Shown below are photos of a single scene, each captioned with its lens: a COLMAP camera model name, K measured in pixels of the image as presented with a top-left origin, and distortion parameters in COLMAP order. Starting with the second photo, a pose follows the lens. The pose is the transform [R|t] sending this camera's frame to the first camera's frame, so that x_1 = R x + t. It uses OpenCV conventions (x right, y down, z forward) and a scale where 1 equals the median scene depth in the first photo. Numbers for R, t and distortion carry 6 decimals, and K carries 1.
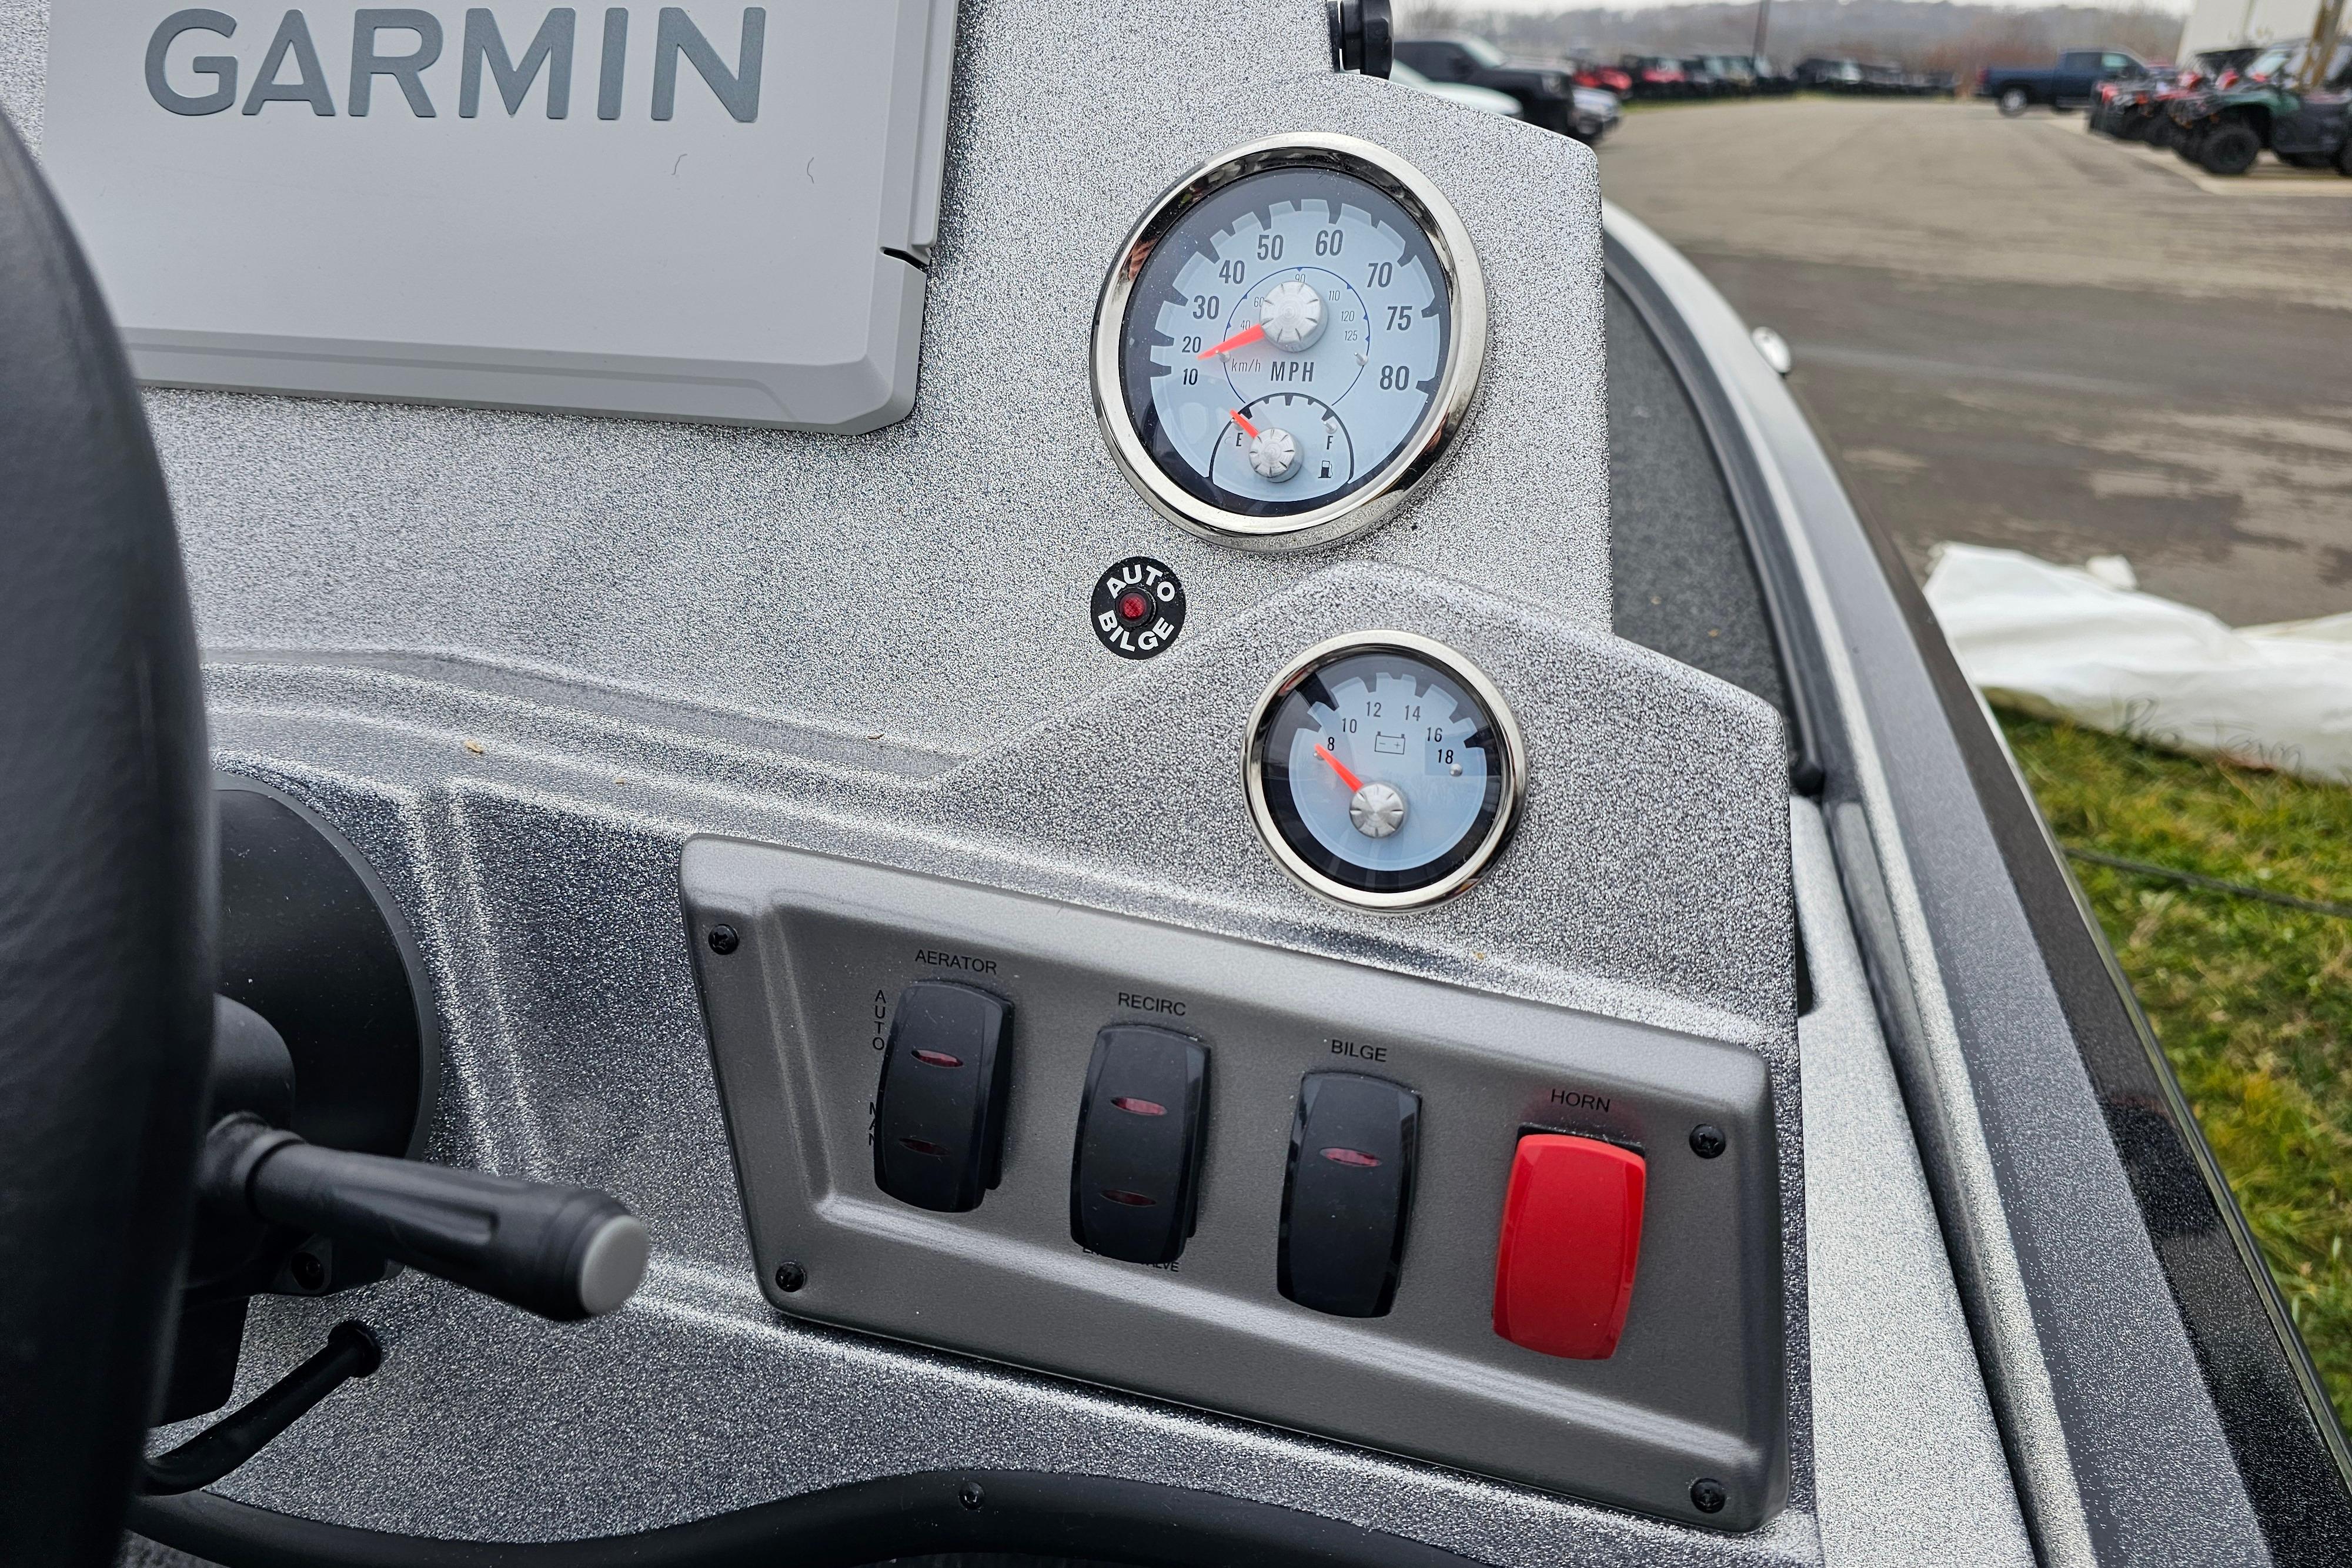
lens RADIAL K [[1768.2, 0, 1175.4], [0, 1768.2, 888.9], [0, 0, 1]] dist [0.079415, -0.065374]
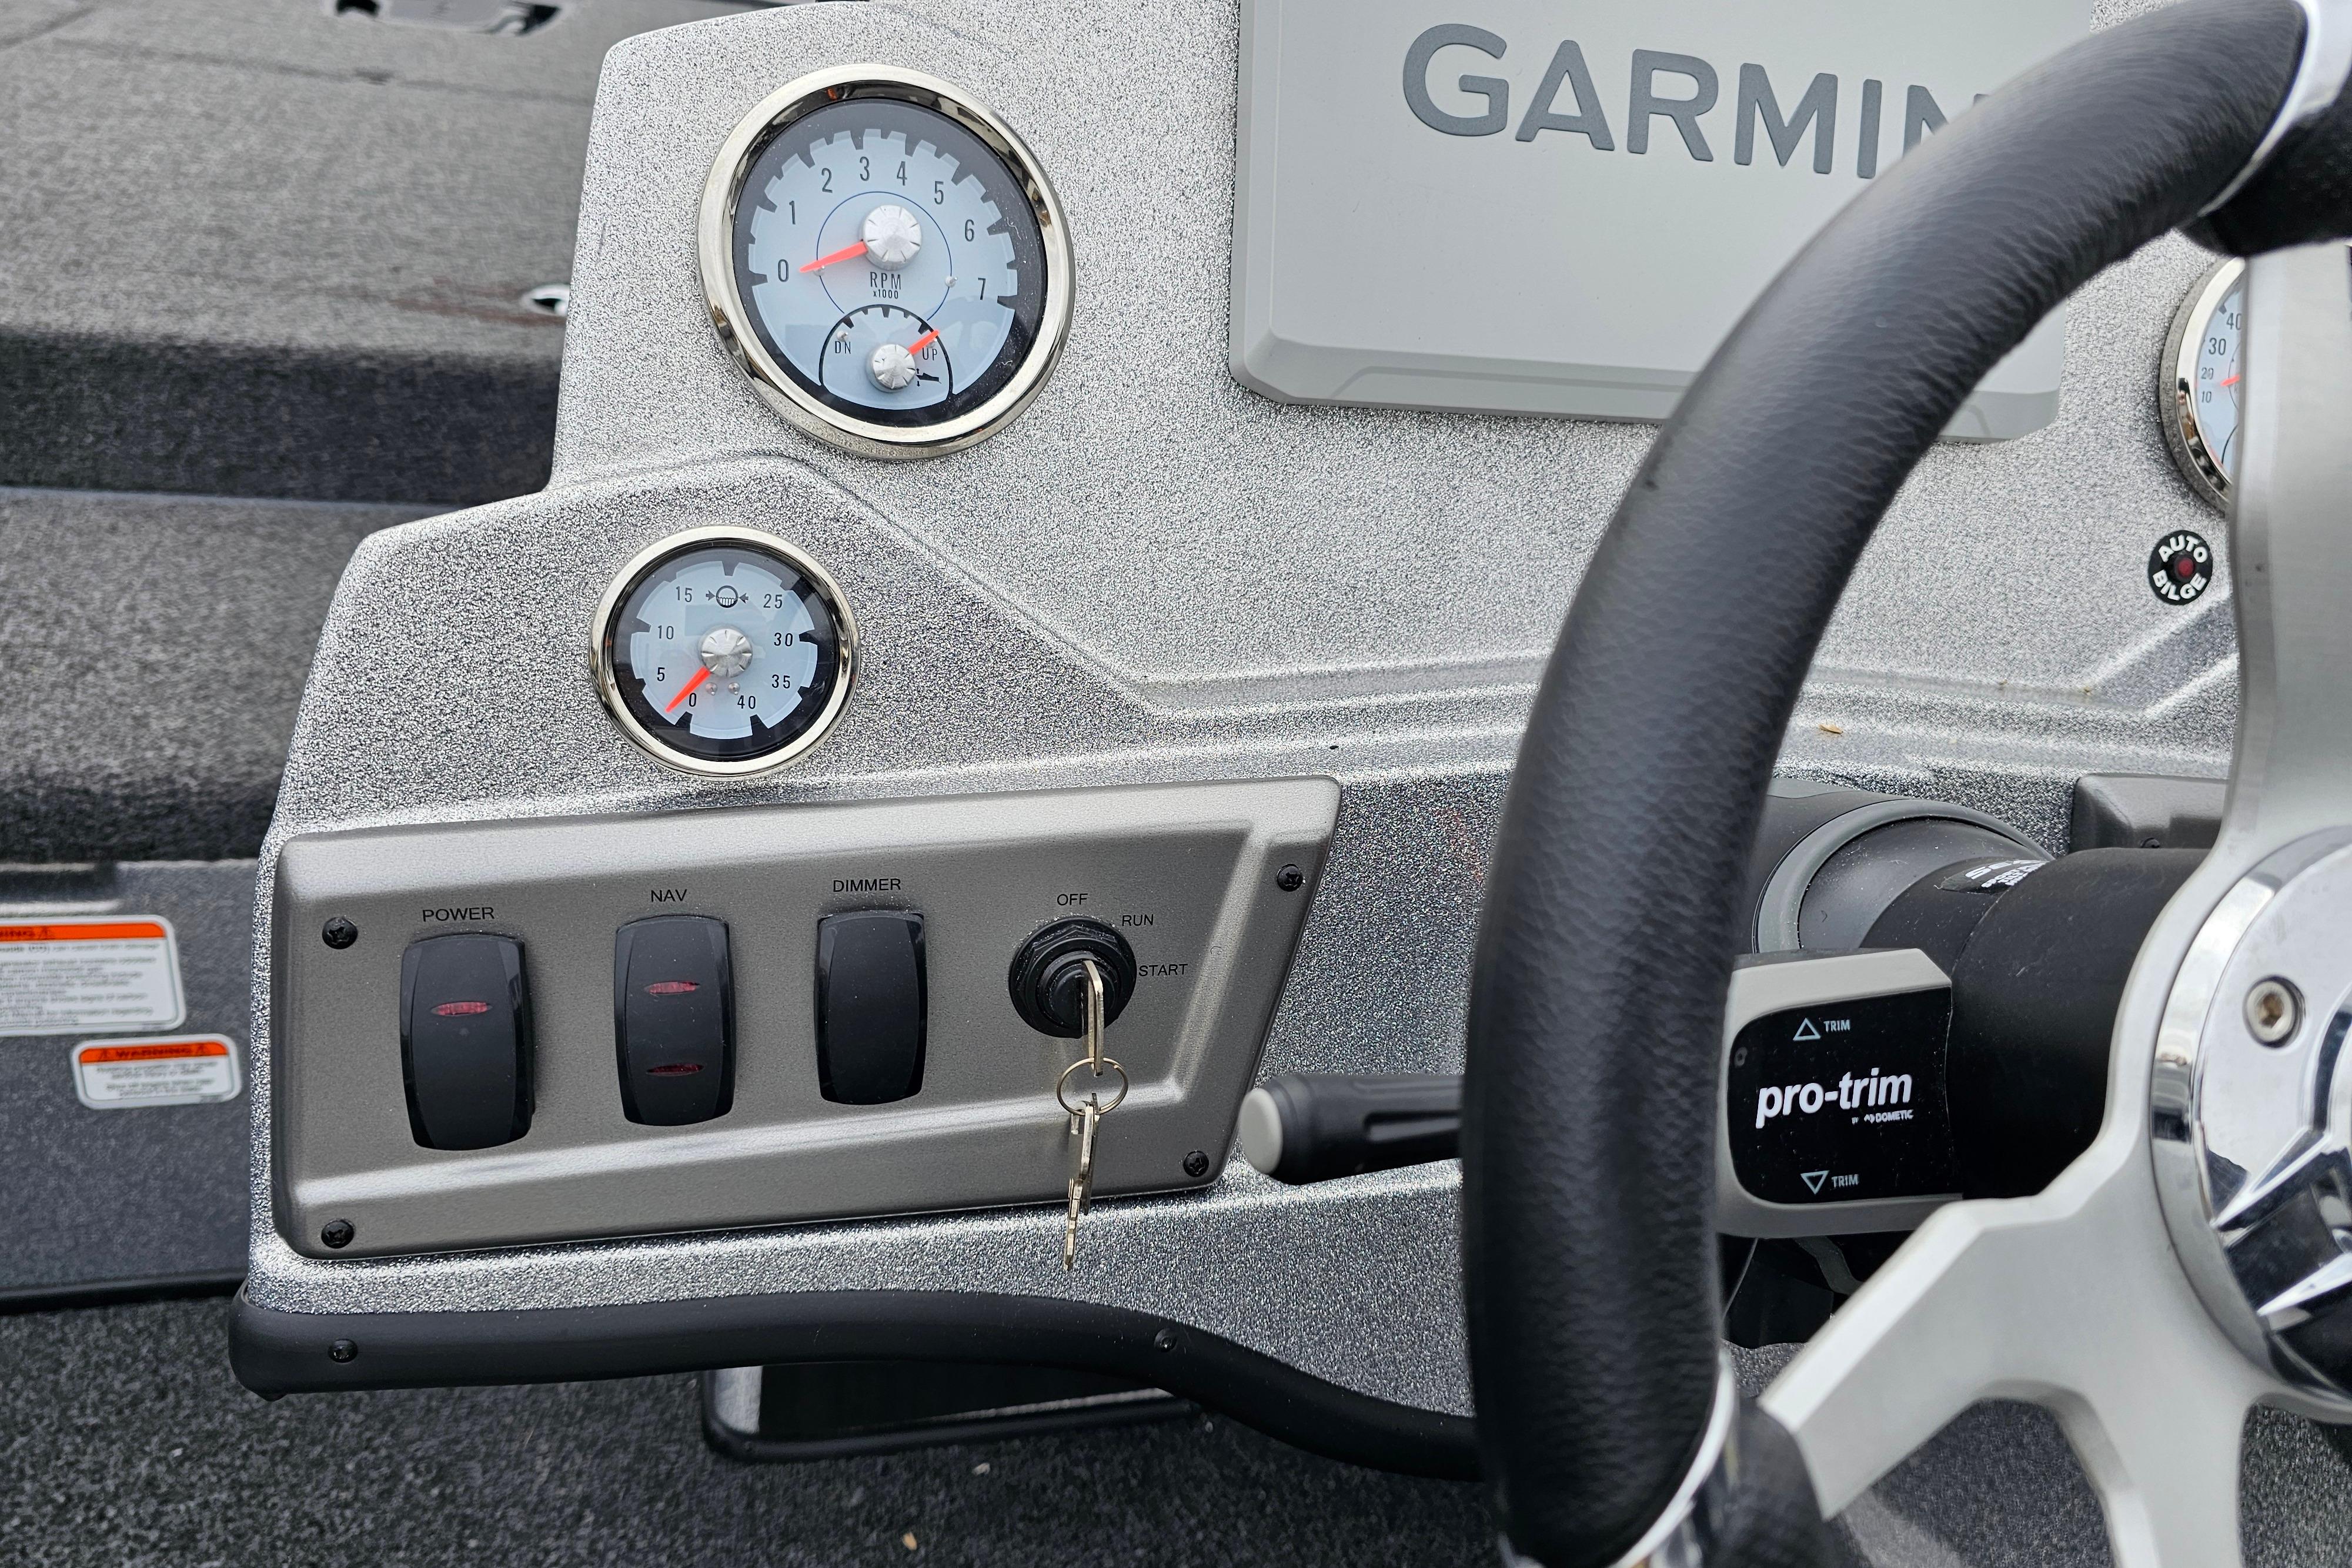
lens RADIAL K [[1517.6, 0, 1180.5], [0, 1517.6, 794.6], [0, 0, 1]] dist [0.060032, -0.044605]
pose [[0.834848, -0.149011, 0.529929, -1.214222], [0.117602, 0.988720, 0.092749, -0.172524], [-0.537772, -0.015111, 0.842955, 0.381900]]
